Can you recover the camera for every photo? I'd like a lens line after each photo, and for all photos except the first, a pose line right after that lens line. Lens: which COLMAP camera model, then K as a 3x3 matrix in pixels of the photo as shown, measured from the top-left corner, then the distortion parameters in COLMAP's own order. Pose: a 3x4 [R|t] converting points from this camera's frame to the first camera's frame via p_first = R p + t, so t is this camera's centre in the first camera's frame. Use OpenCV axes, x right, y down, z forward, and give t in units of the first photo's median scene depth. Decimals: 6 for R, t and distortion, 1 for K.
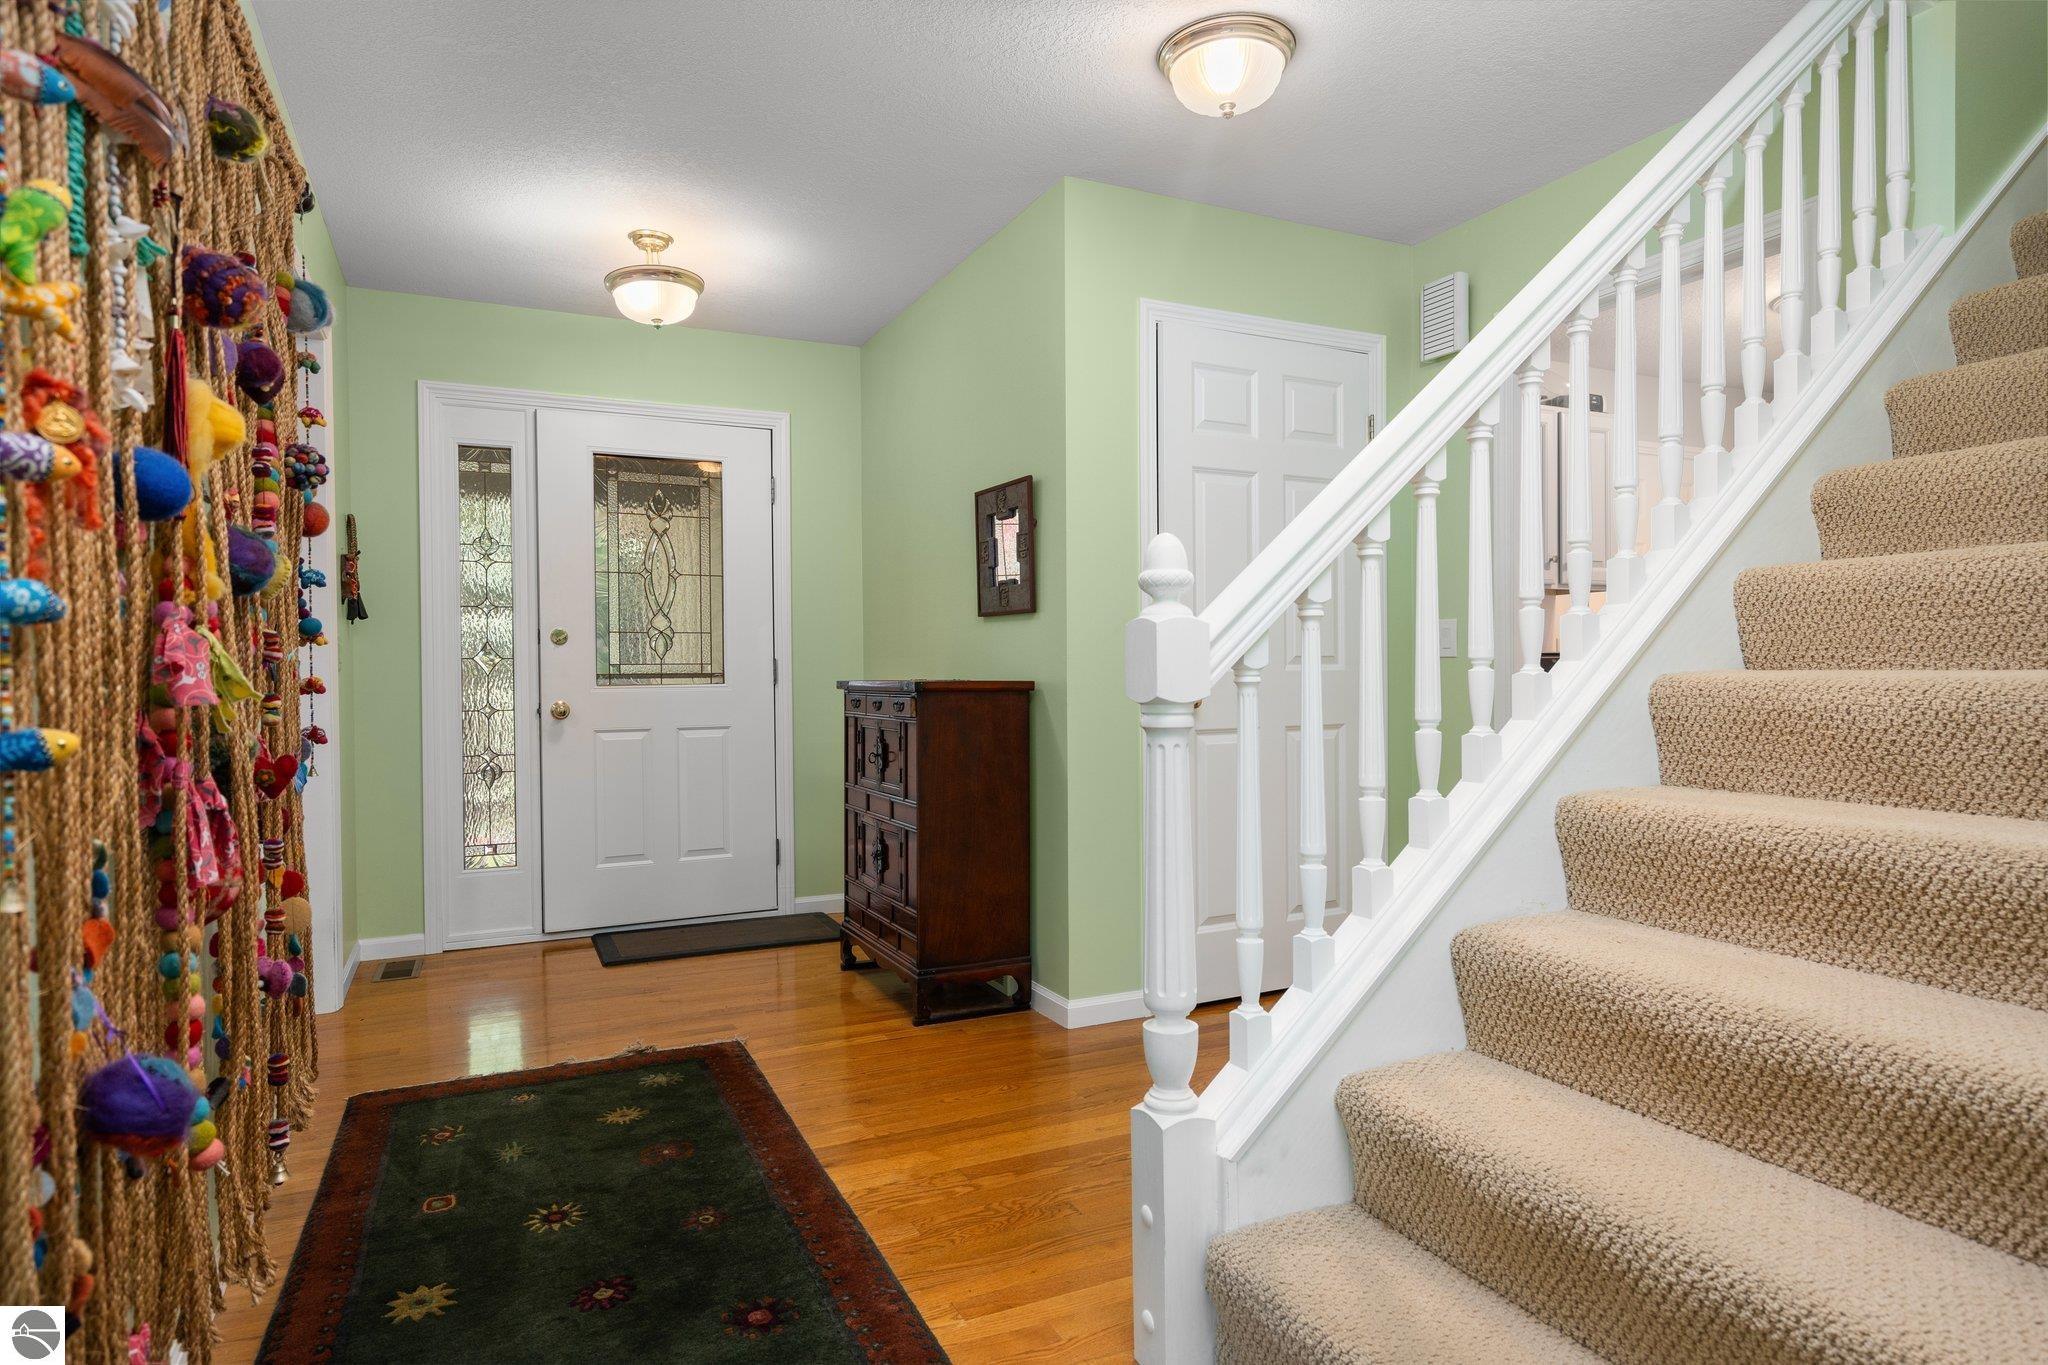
lens RADIAL K [[1145.2, 0, 1026.6], [0, 1145.2, 692.3], [0, 0, 1]] dist [0.007204, 0.001157]
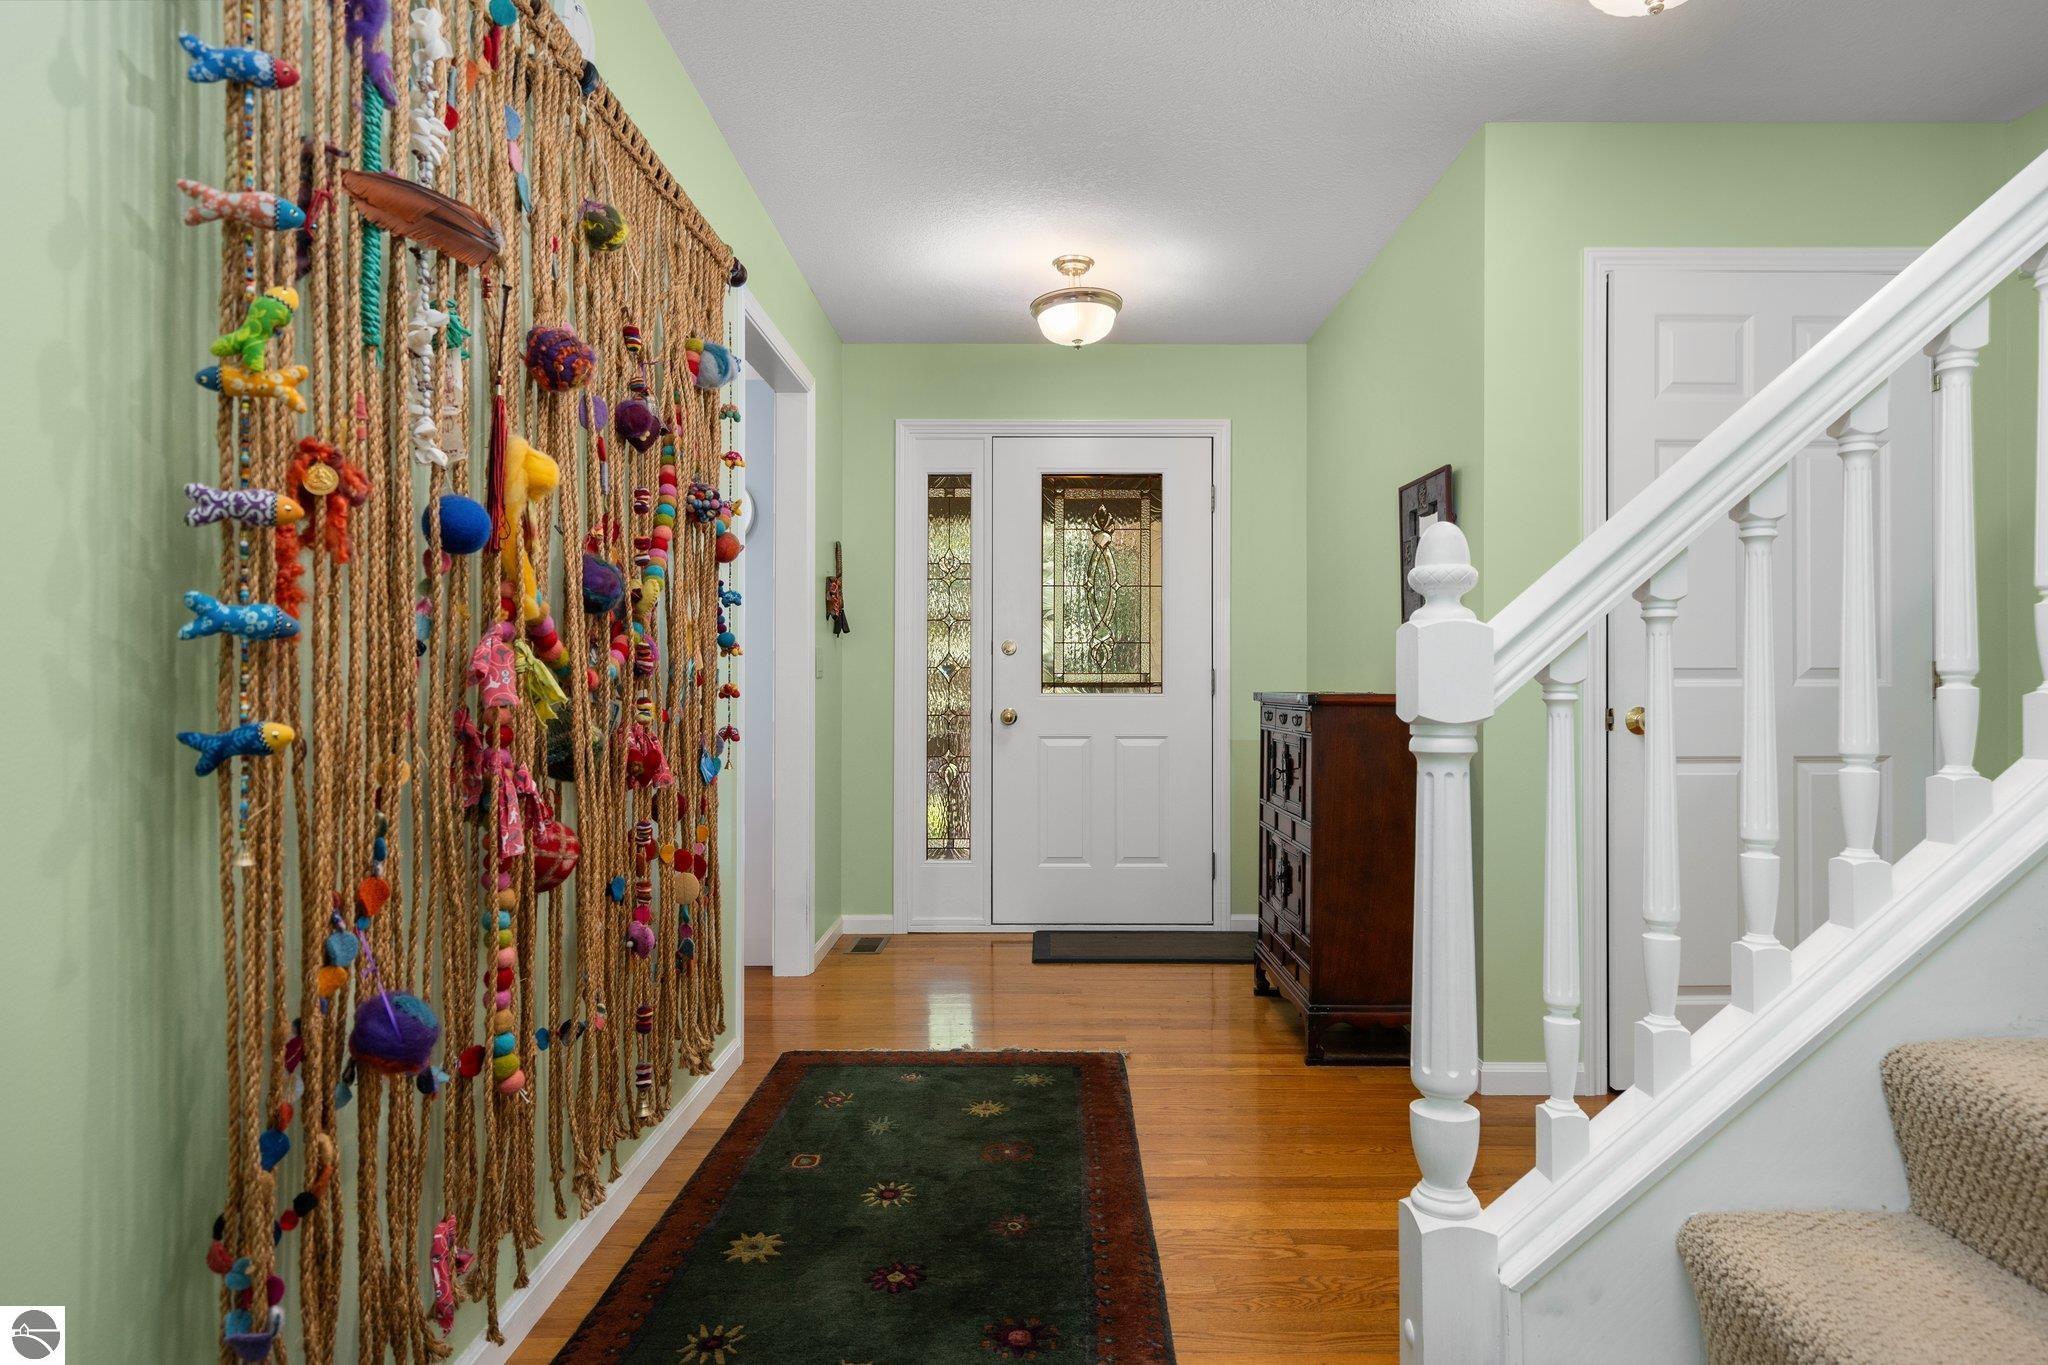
lens RADIAL K [[1161.5, 0, 1024.0], [0, 1161.5, 682.5], [0, 0, 1]] dist [0.005809, -0.000091]
pose [[0.903375, 0.008630, -0.428765, 0.138526], [-0.016177, 0.999772, -0.013960, -0.002353], [0.428547, 0.019547, 0.903308, 0.064428]]
